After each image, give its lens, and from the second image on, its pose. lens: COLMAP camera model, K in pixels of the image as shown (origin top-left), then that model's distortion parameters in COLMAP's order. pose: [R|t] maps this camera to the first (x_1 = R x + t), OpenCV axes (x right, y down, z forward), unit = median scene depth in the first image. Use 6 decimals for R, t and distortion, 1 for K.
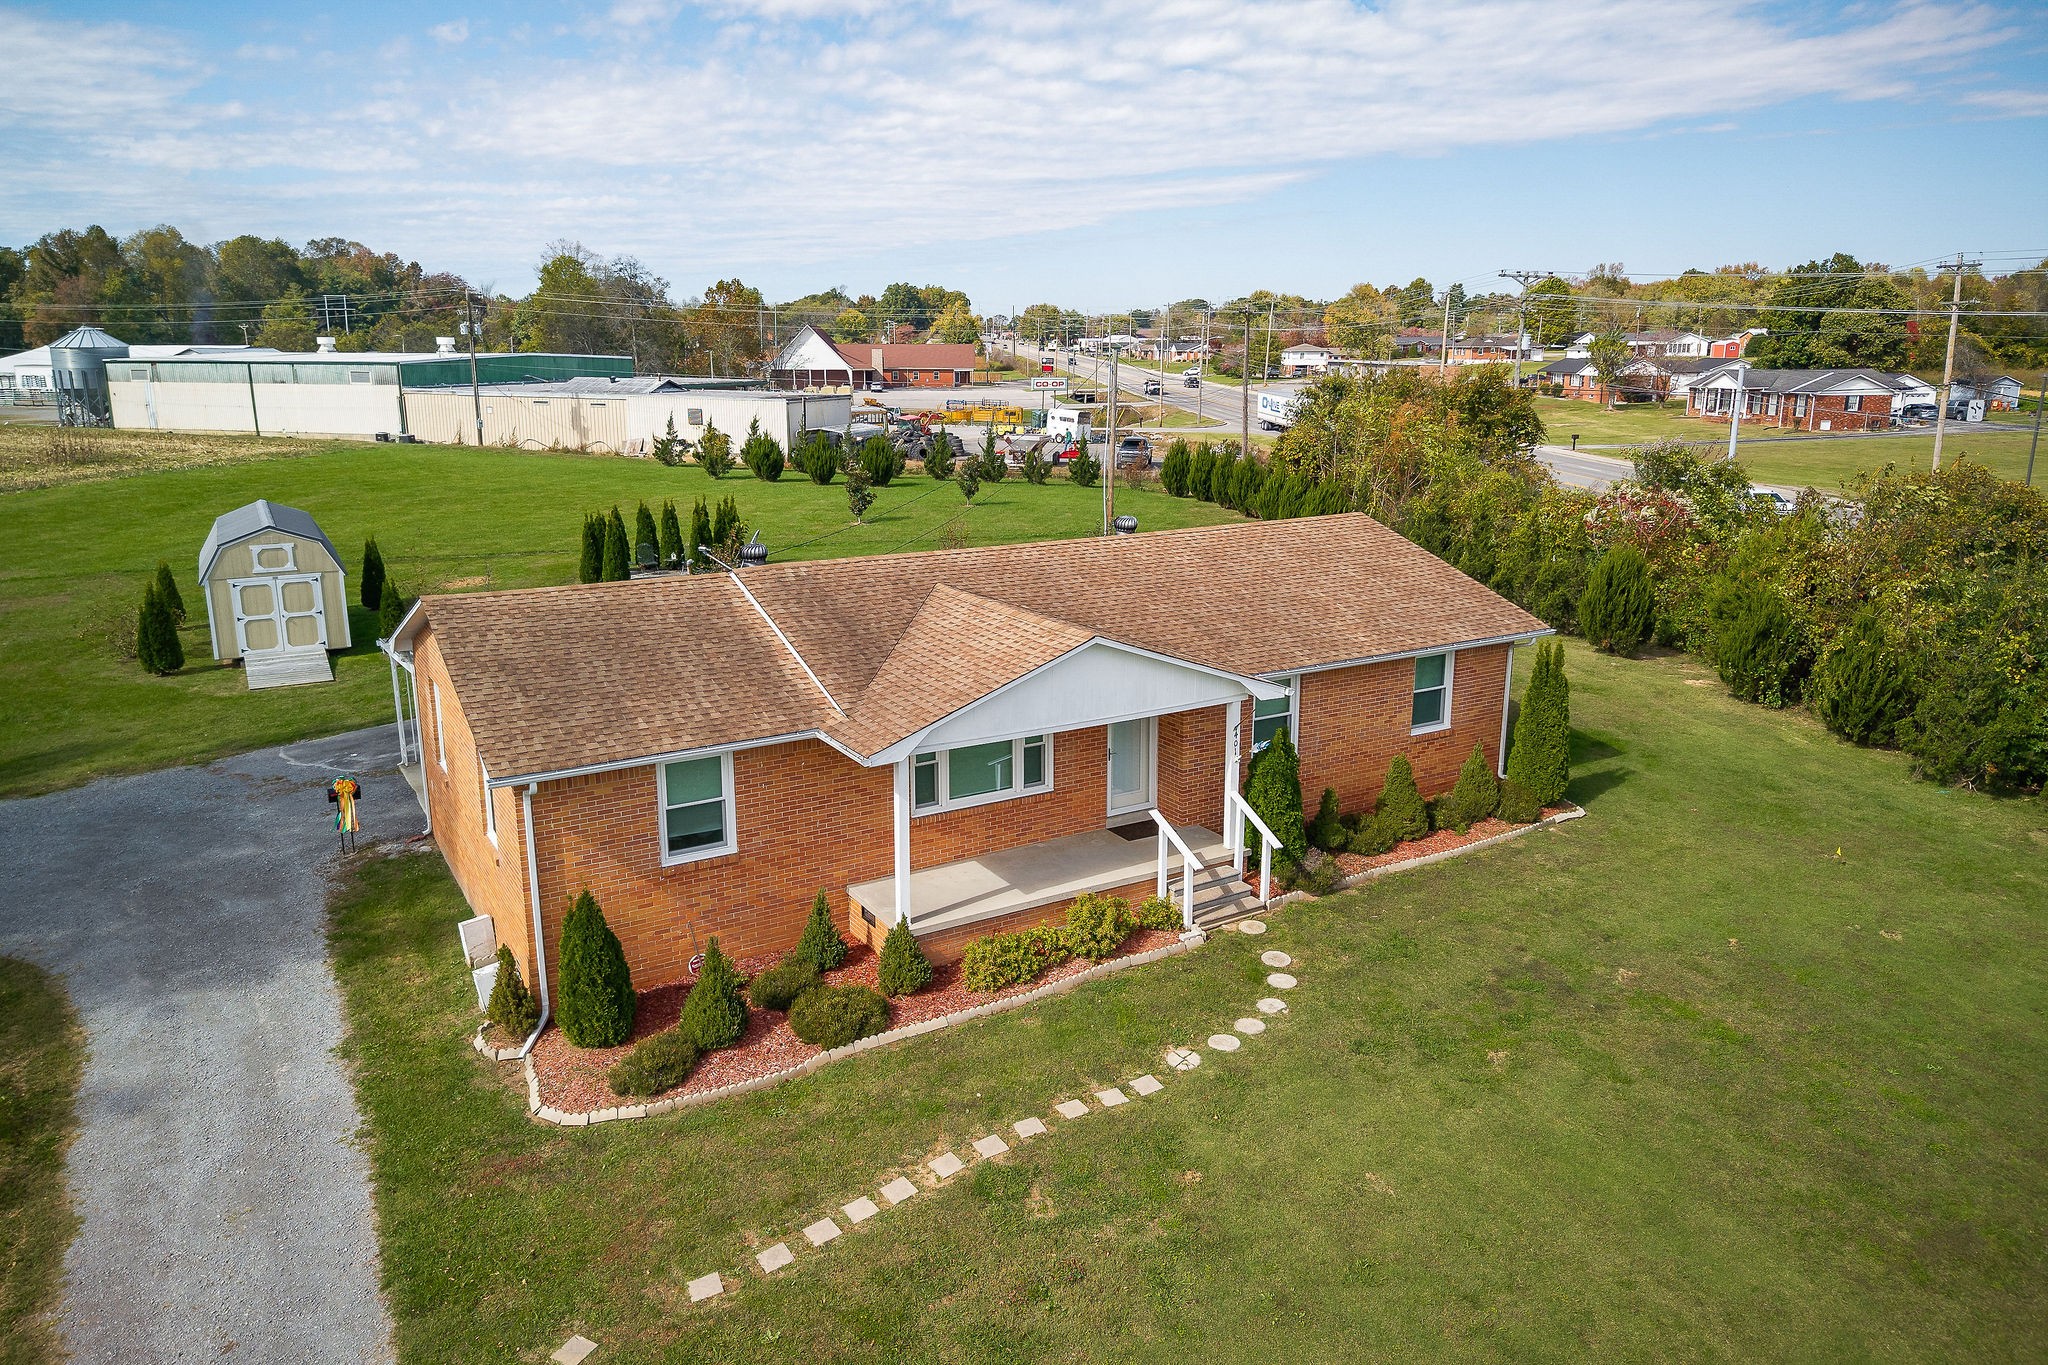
lens RADIAL K [[1380.6, 0, 1032.9], [0, 1380.6, 641.1], [0, 0, 1]] dist [0.037463, -0.035184]
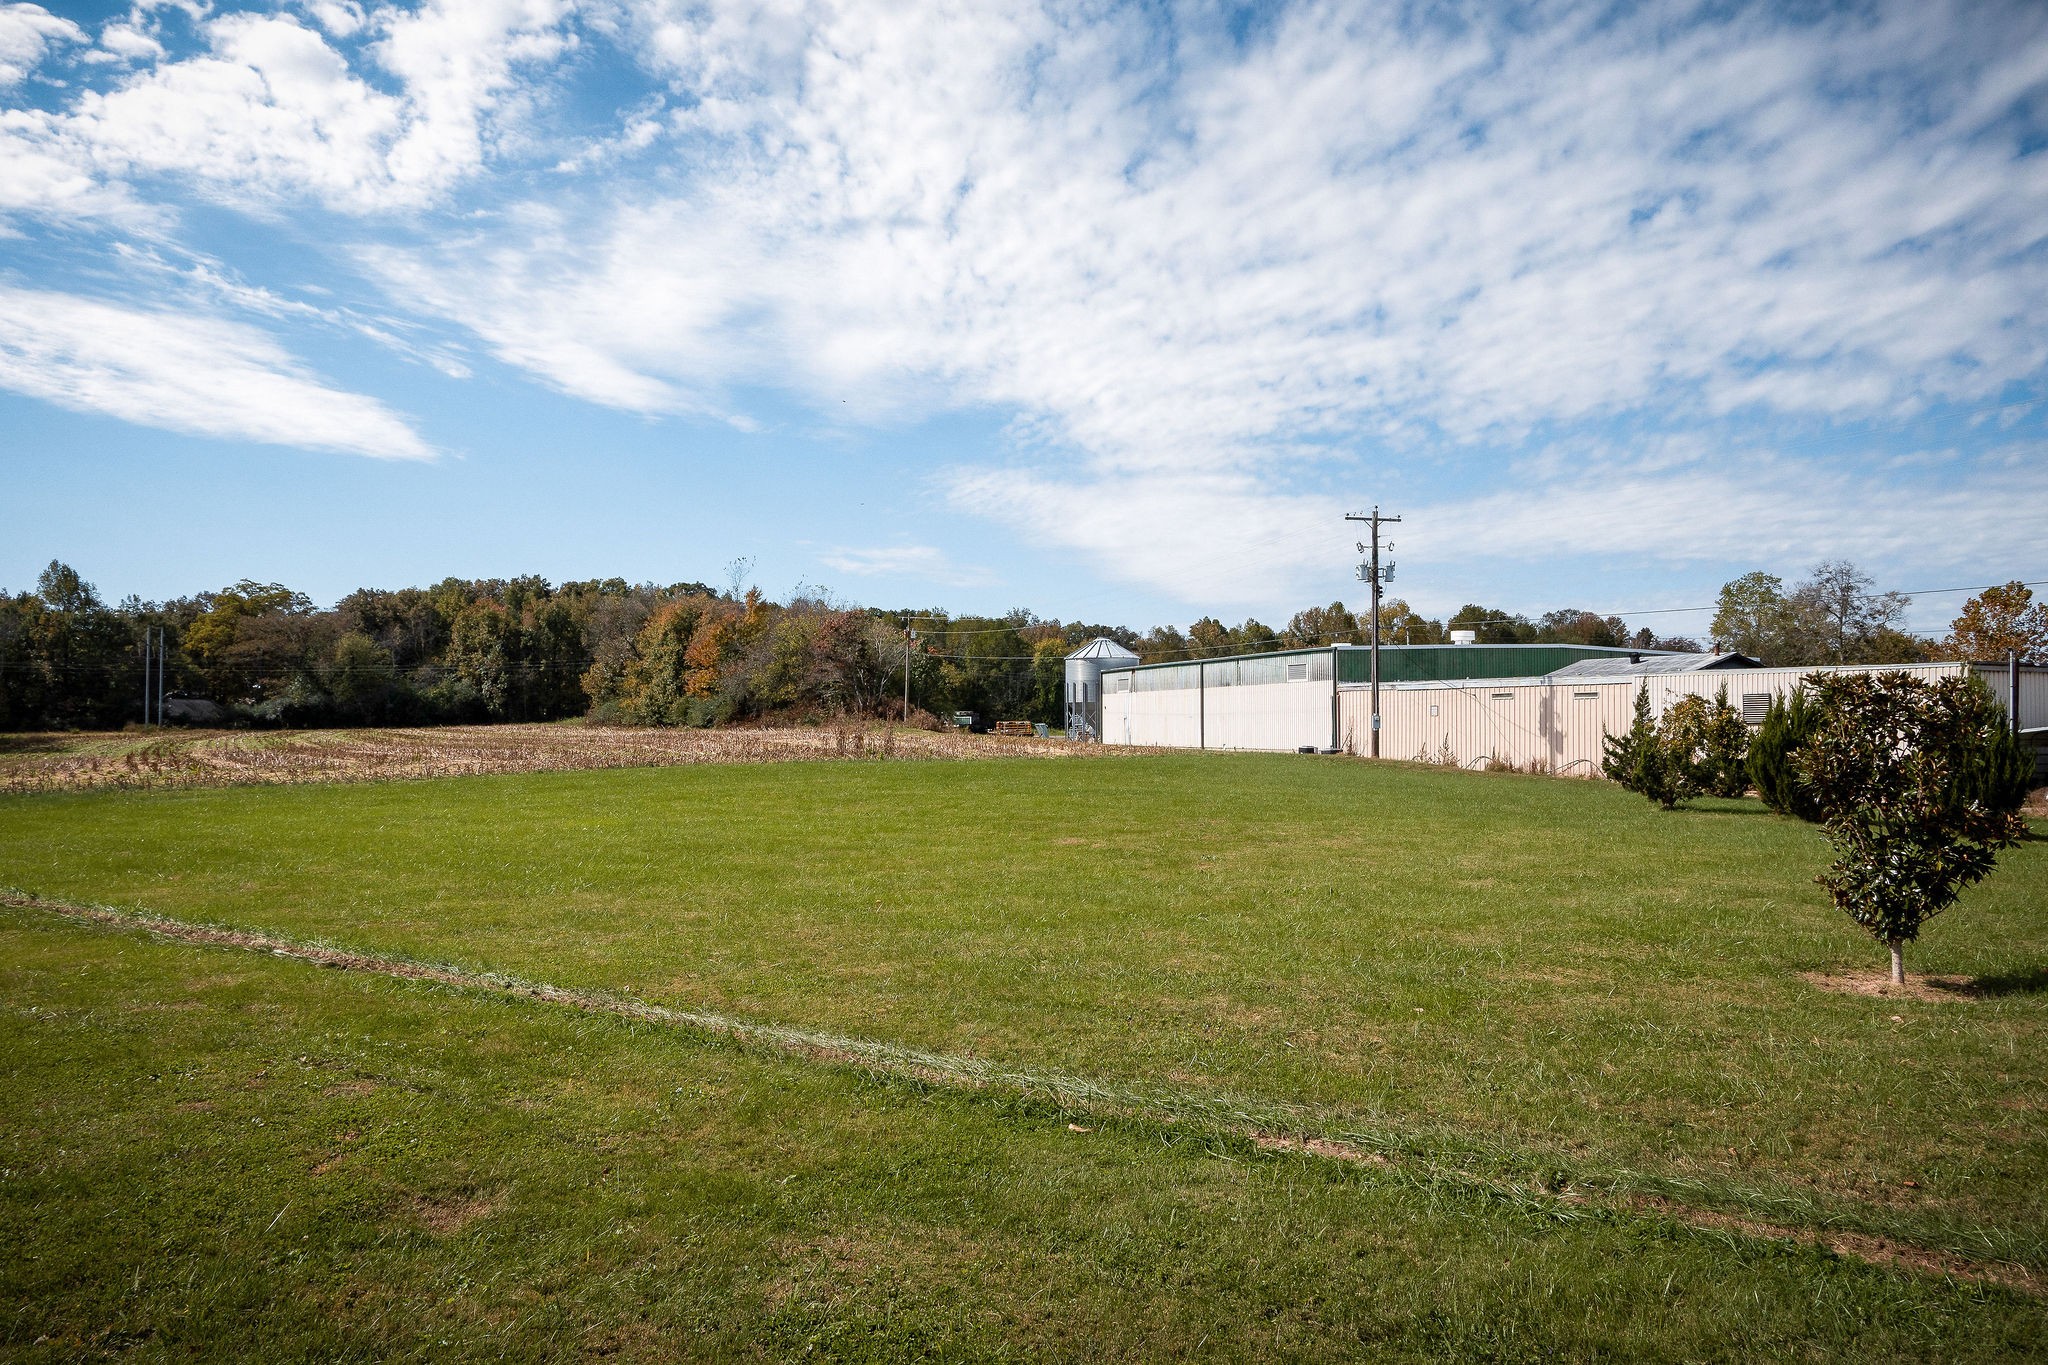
lens RADIAL K [[1380.6, 0, 1017.3], [0, 1380.6, 671.9], [0, 0, 1]] dist [0.037463, -0.035184]
pose [[0.653865, -0.026665, -0.756141, -0.180998], [-0.161820, 0.971326, -0.174185, -0.210188], [0.739104, 0.236252, 0.630801, 2.255066]]
